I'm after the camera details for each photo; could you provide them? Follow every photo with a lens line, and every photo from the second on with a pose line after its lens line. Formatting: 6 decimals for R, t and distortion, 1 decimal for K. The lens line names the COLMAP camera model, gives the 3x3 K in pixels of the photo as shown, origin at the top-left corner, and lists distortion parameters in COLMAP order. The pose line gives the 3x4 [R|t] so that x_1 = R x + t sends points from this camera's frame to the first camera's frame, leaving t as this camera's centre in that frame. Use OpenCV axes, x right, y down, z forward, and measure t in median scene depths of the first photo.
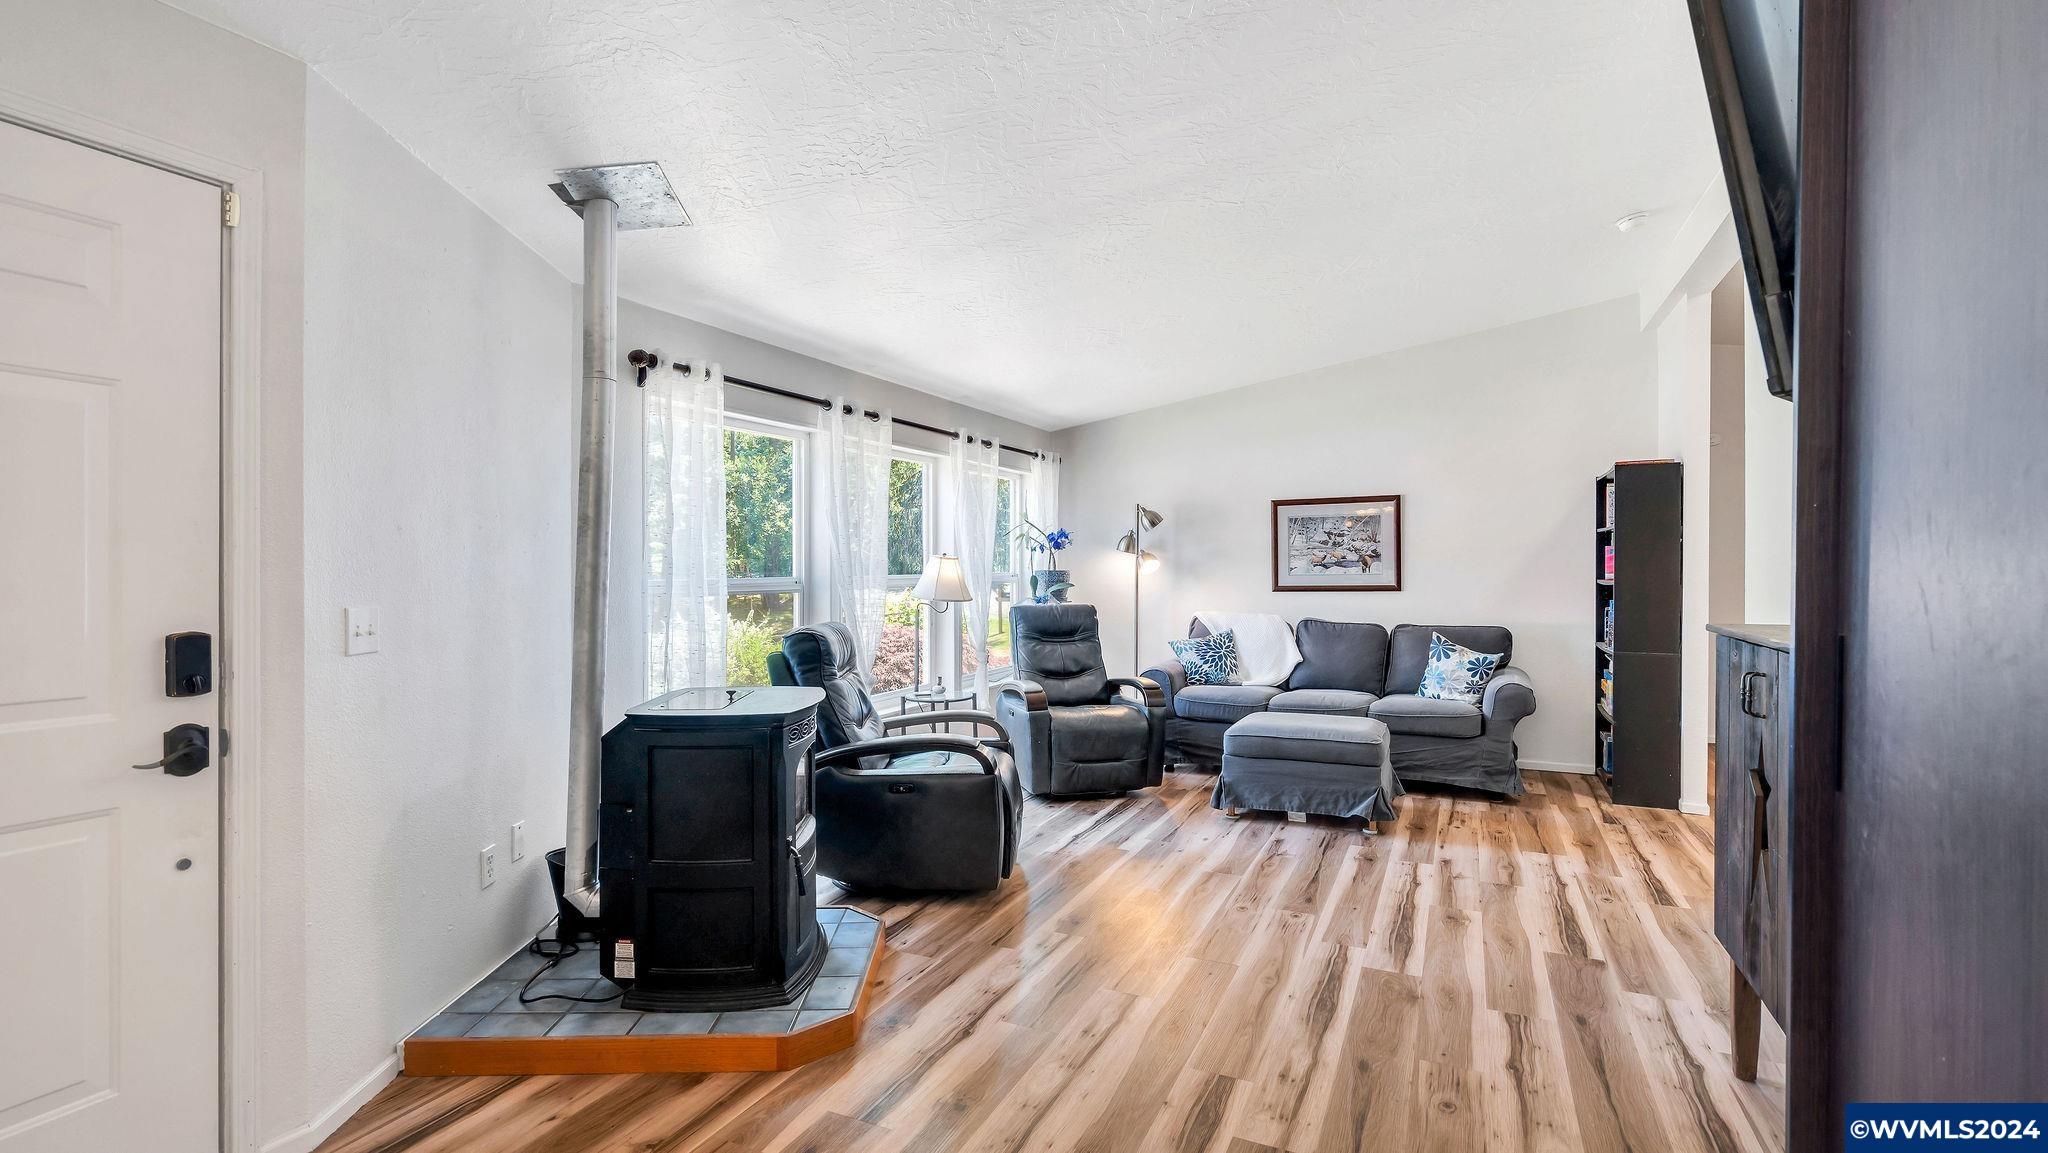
lens RADIAL K [[956.7, 0, 1024.3], [0, 956.7, 577.6], [0, 0, 1]] dist [-0.005131, 0.000570]
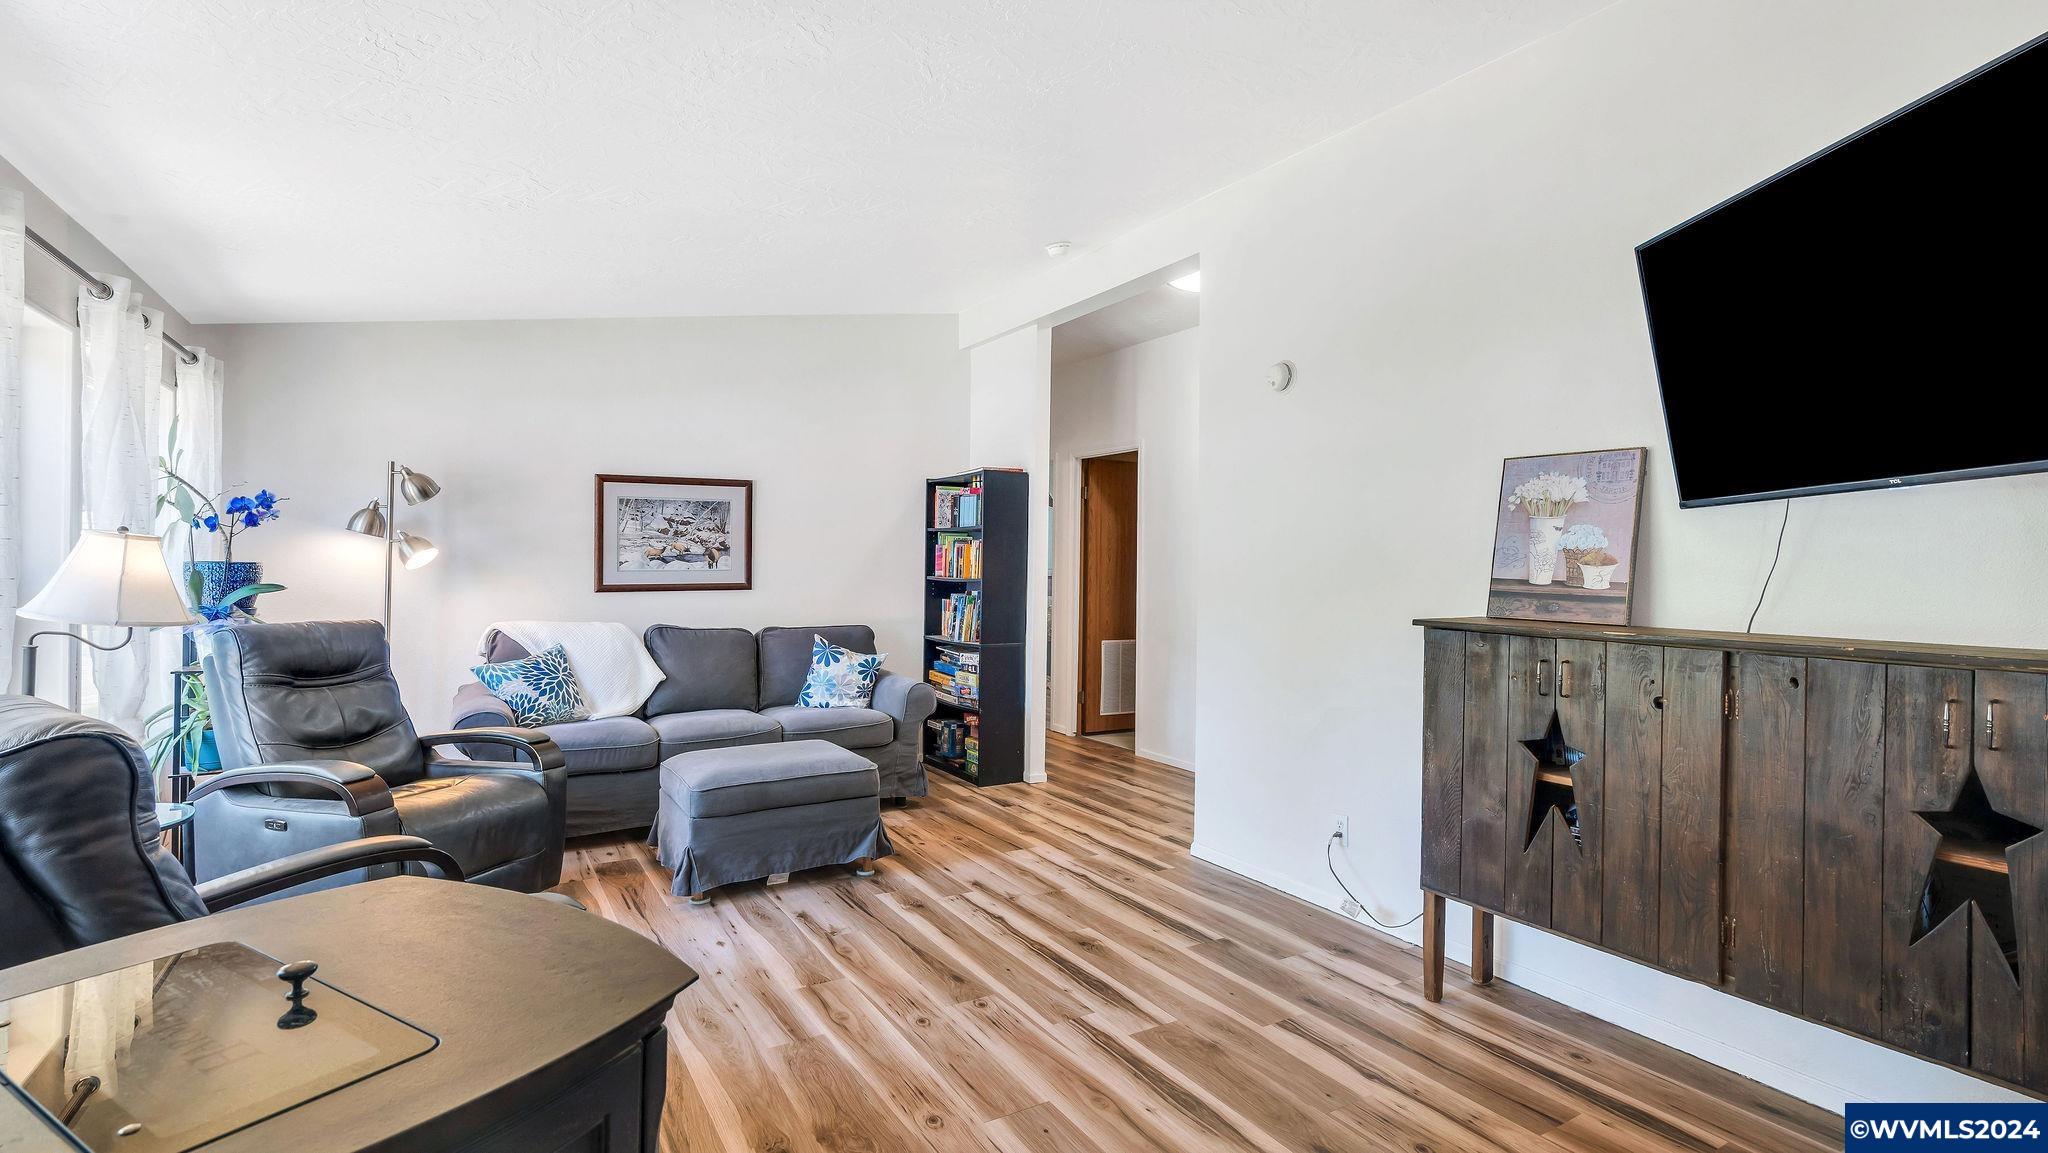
lens RADIAL K [[956.7, 0, 1024.5], [0, 956.7, 566.6], [0, 0, 1]] dist [-0.005131, 0.000570]
pose [[0.546466, 0.005395, 0.837464, -0.226657], [-0.002454, 0.999985, -0.004840, -0.003770], [-0.837478, 0.000590, 0.546471, 0.335182]]
